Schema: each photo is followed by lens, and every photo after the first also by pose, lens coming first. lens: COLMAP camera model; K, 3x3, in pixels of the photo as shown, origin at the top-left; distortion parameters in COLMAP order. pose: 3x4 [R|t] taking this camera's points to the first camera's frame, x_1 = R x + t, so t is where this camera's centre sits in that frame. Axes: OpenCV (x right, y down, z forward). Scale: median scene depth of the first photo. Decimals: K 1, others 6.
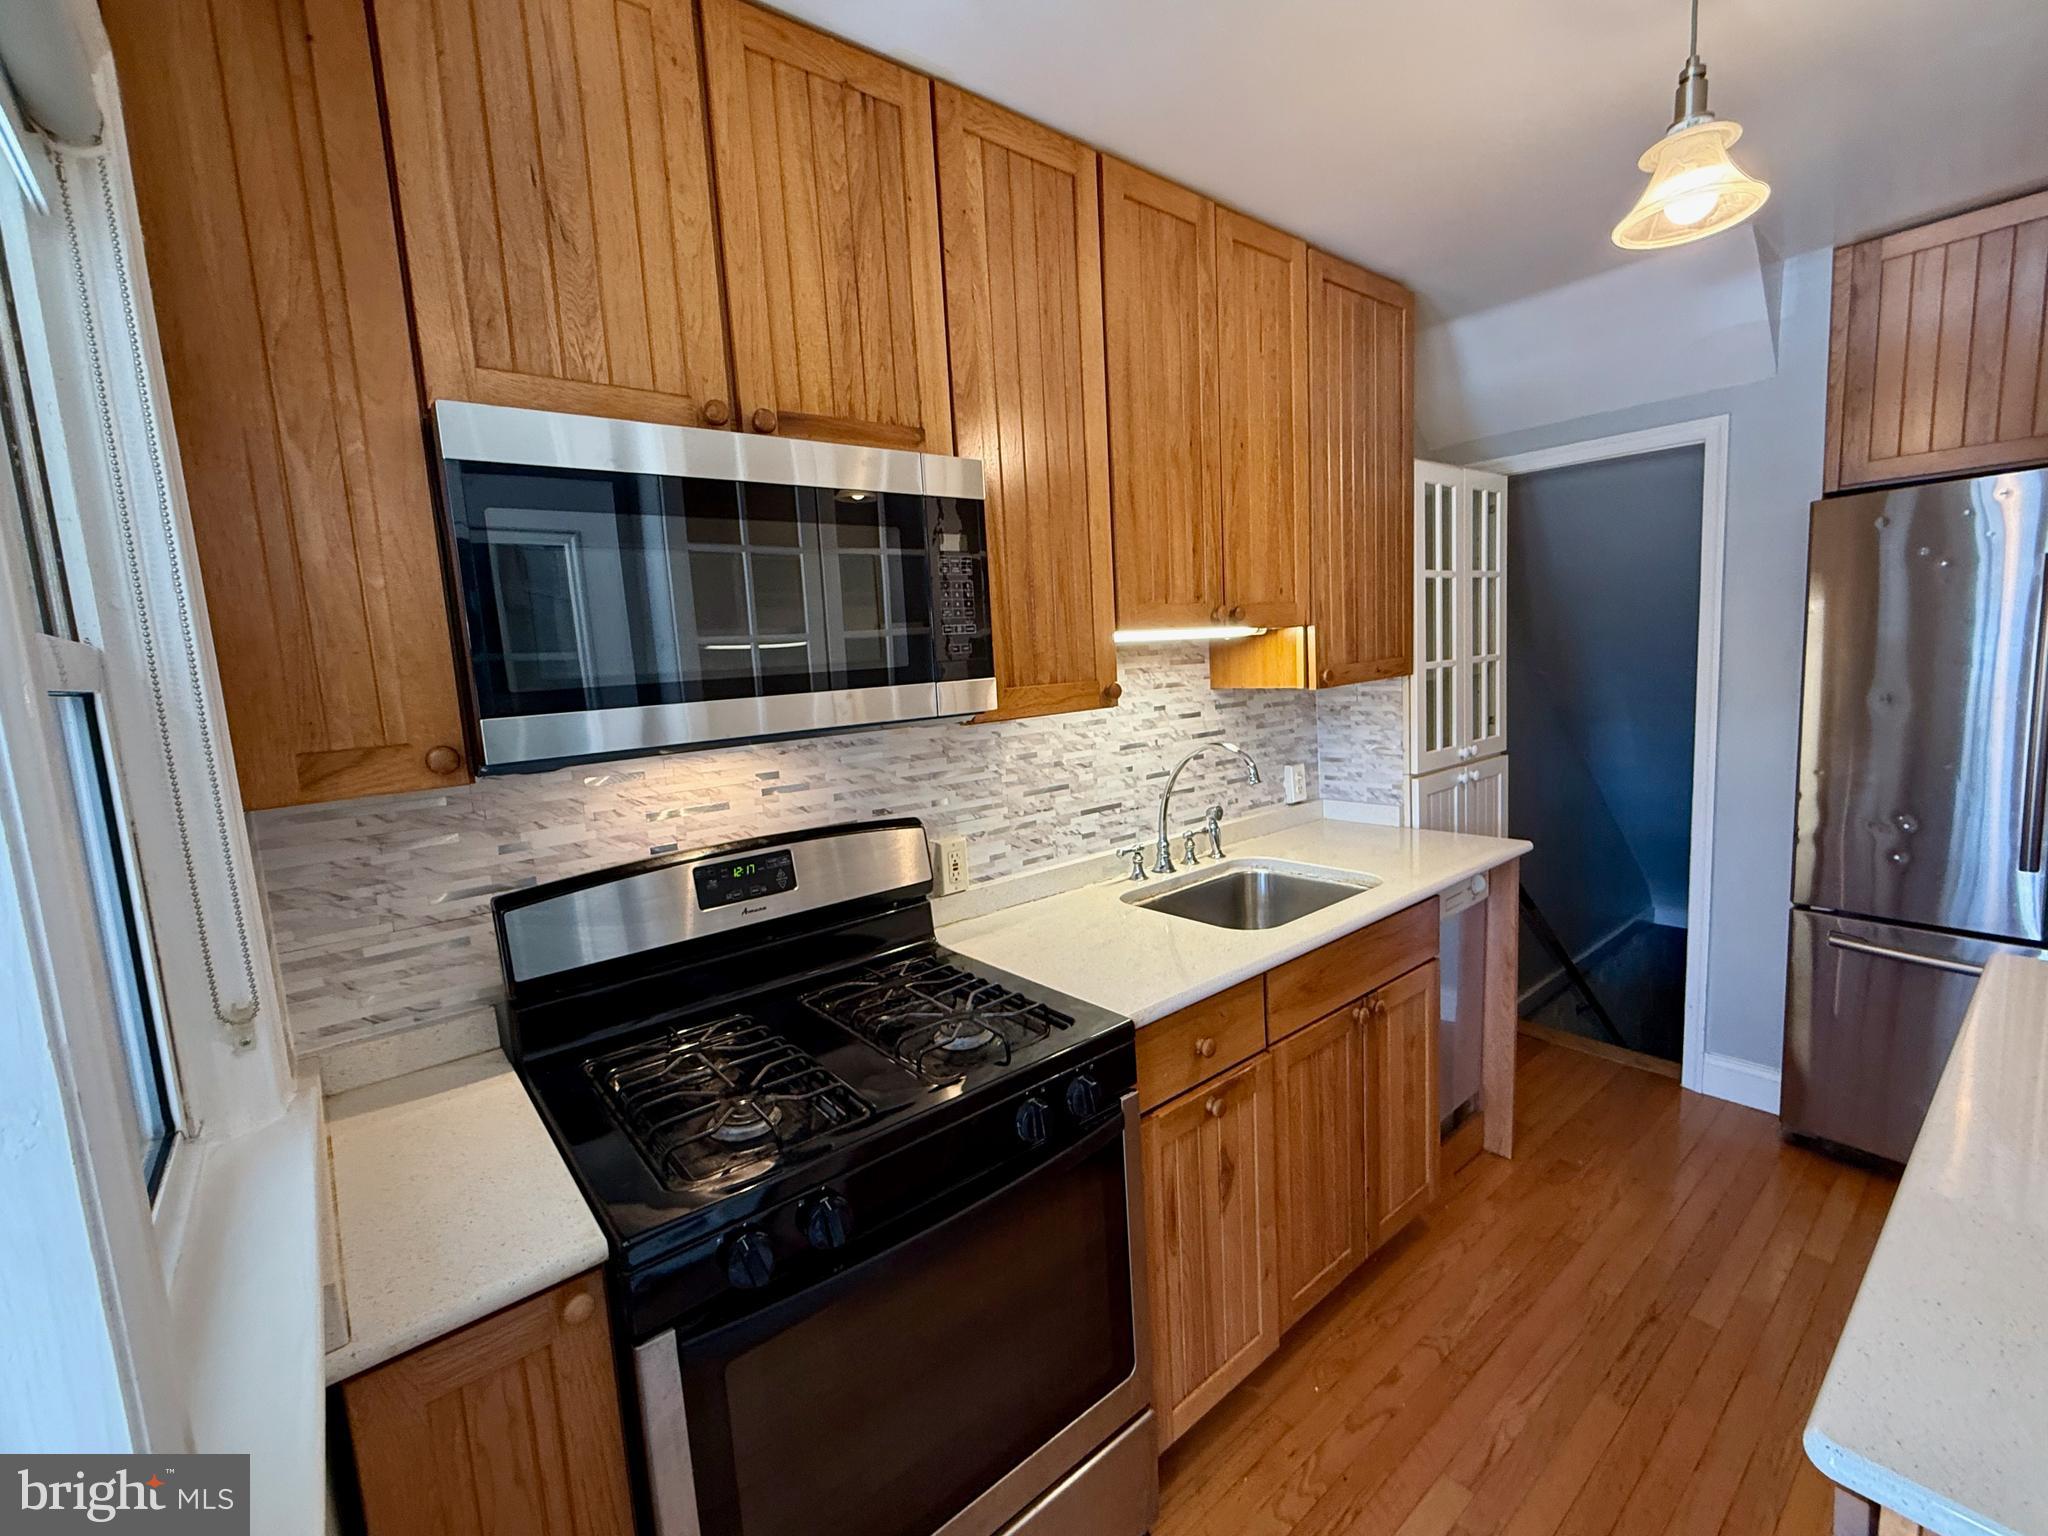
lens RADIAL K [[867.3, 0, 1027.6], [0, 867.3, 771.0], [0, 0, 1]] dist [0.002312, -0.001246]
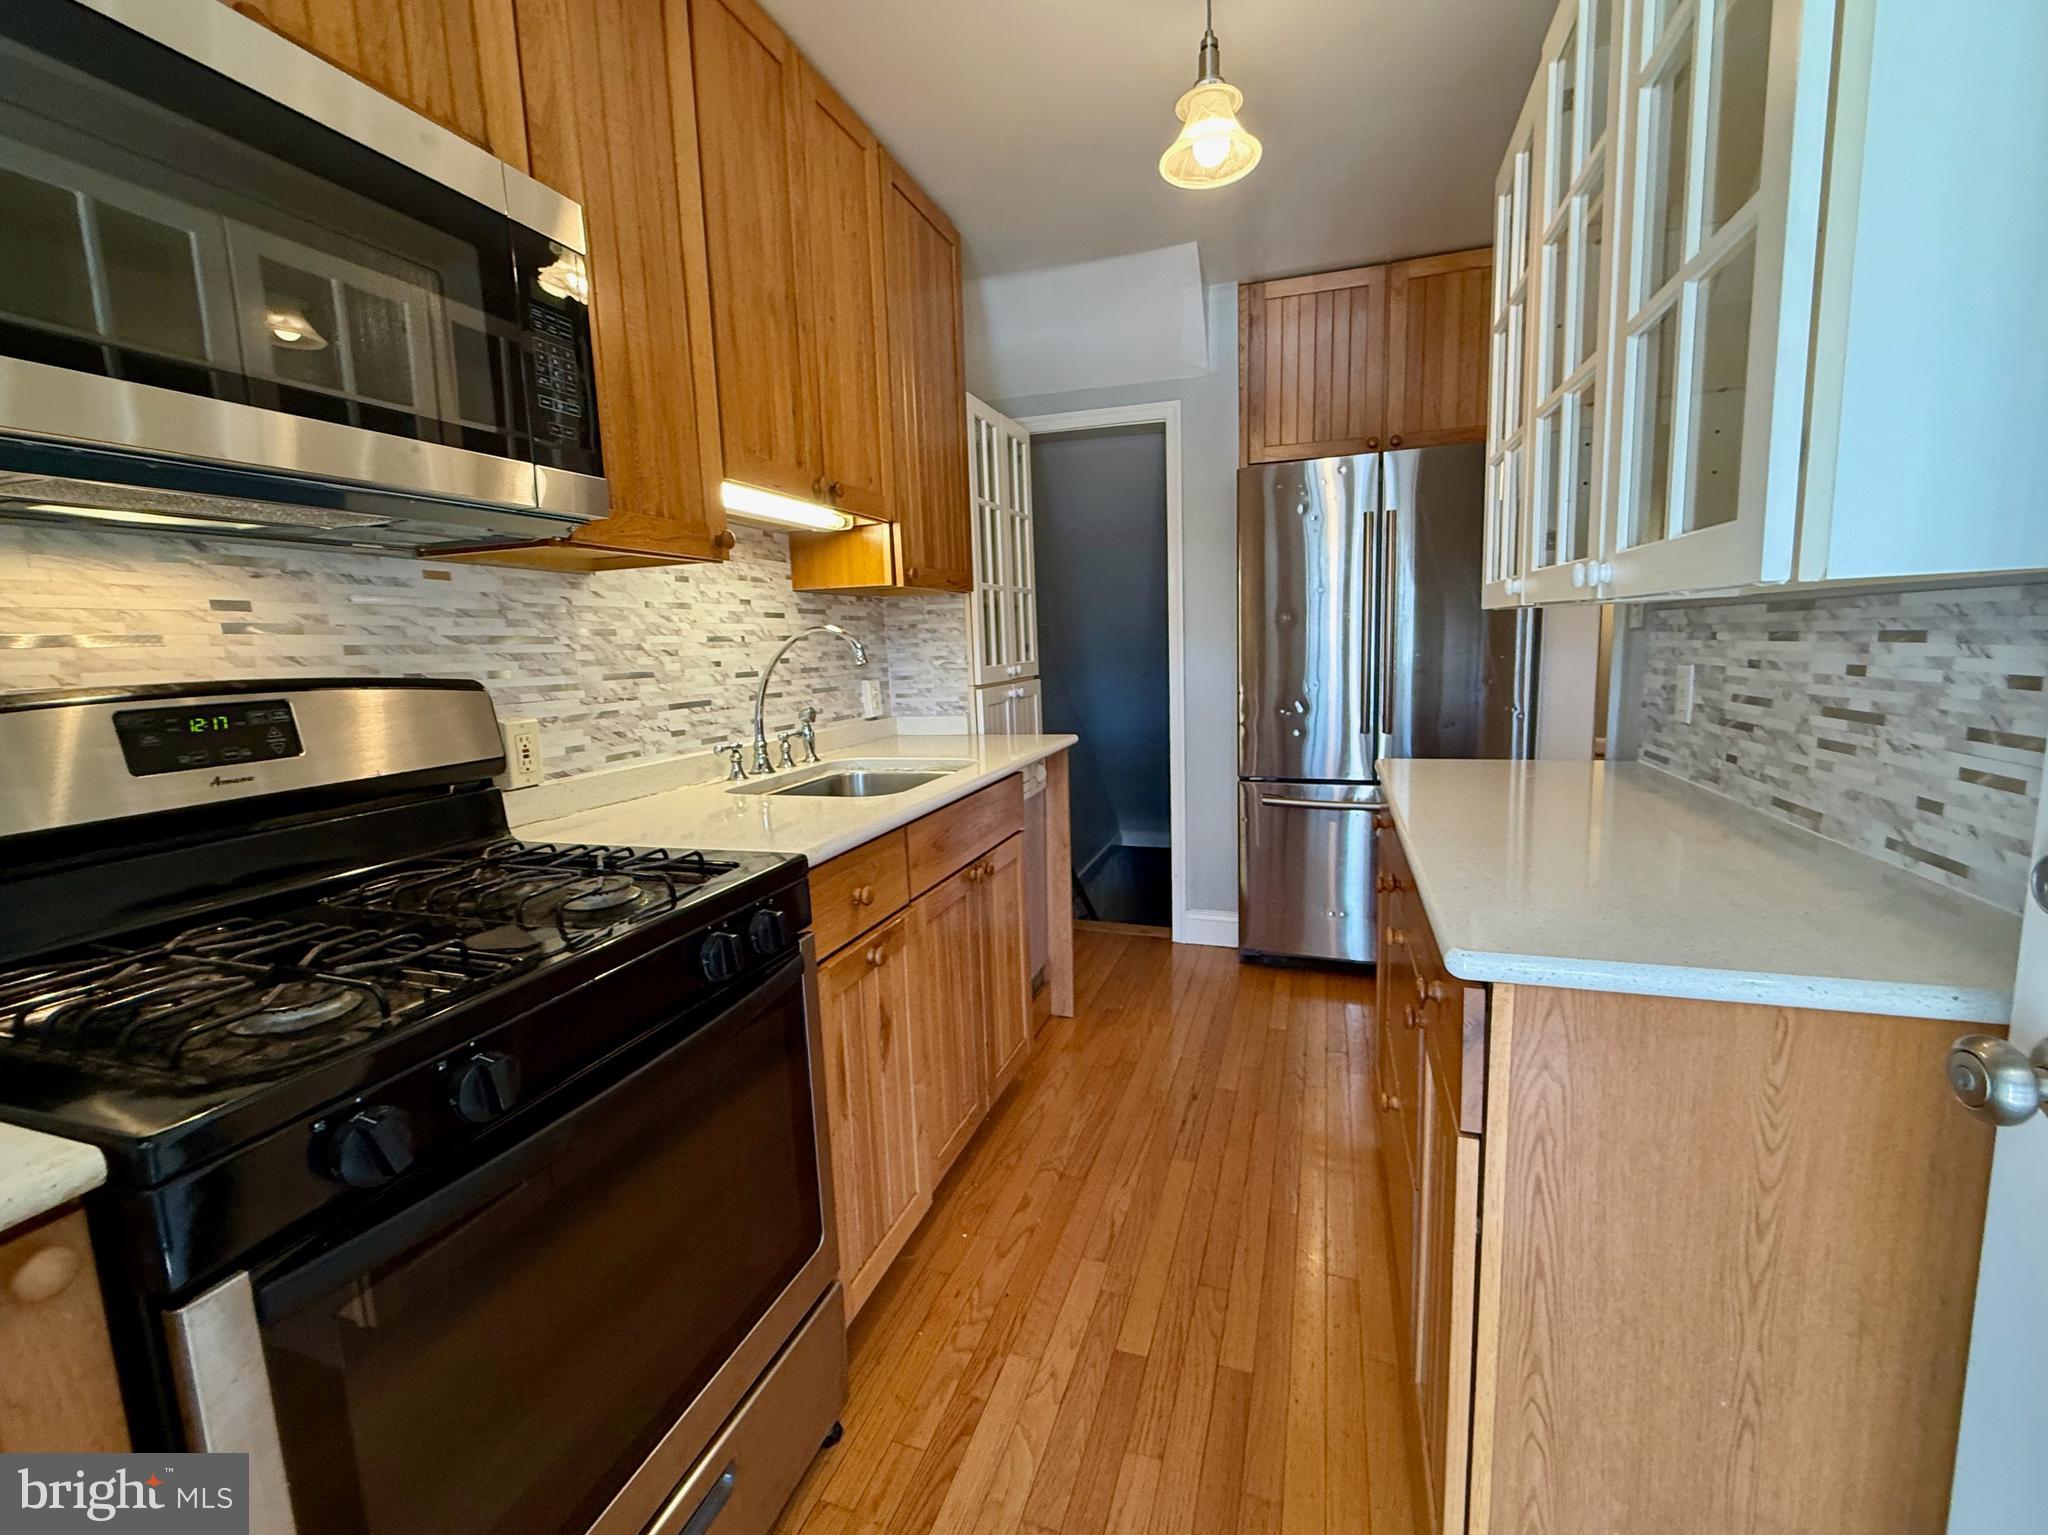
lens RADIAL K [[867.3, 0, 1021.8], [0, 867.3, 768.2], [0, 0, 1]] dist [0.002312, -0.001246]
pose [[0.849086, -0.049405, 0.525940, -0.116154], [0.055841, 0.998433, 0.003640, 0.146690], [-0.525296, 0.026278, 0.850514, 0.067534]]
